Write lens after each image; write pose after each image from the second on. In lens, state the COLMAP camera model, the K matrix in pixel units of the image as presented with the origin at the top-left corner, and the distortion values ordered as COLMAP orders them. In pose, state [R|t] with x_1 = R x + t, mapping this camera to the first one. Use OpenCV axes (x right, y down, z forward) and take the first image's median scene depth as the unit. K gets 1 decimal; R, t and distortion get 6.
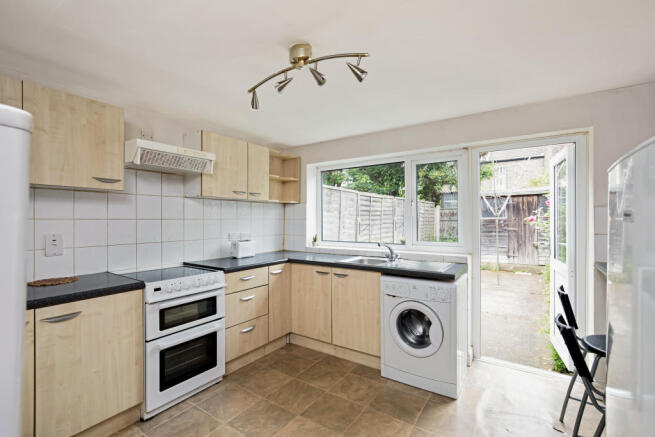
lens RADIAL K [[297.4, 0, 326.0], [0, 297.4, 216.8], [0, 0, 1]] dist [-0.011692, 0.000474]
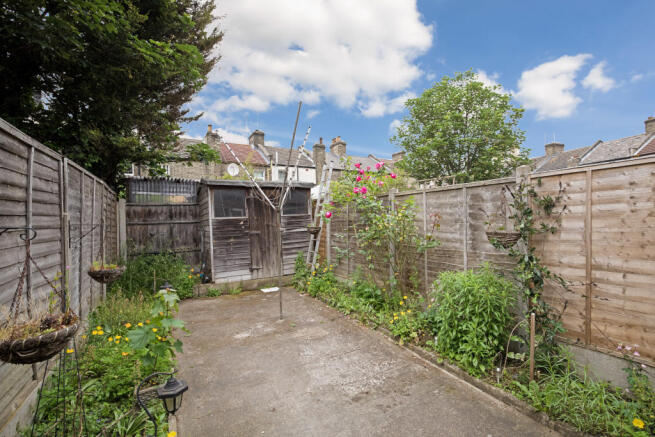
lens RADIAL K [[297.4, 0, 325.7], [0, 297.4, 224.0], [0, 0, 1]] dist [-0.011692, 0.000474]
pose [[0.442064, -0.012746, 0.896893, 0.042871], [0.014134, 0.999874, 0.007243, 0.018030], [-0.896872, 0.009475, 0.442189, 0.522991]]
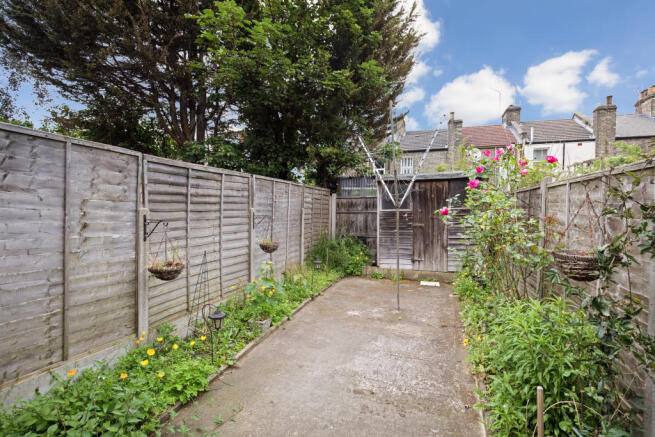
lens RADIAL K [[297.4, 0, 327.4], [0, 297.4, 217.7], [0, 0, 1]] dist [-0.011692, 0.000474]
pose [[0.964876, 0.001614, 0.262702, 0.210849], [-0.010042, 0.999477, 0.030742, 0.002530], [-0.262515, -0.032300, 0.964387, 0.336683]]
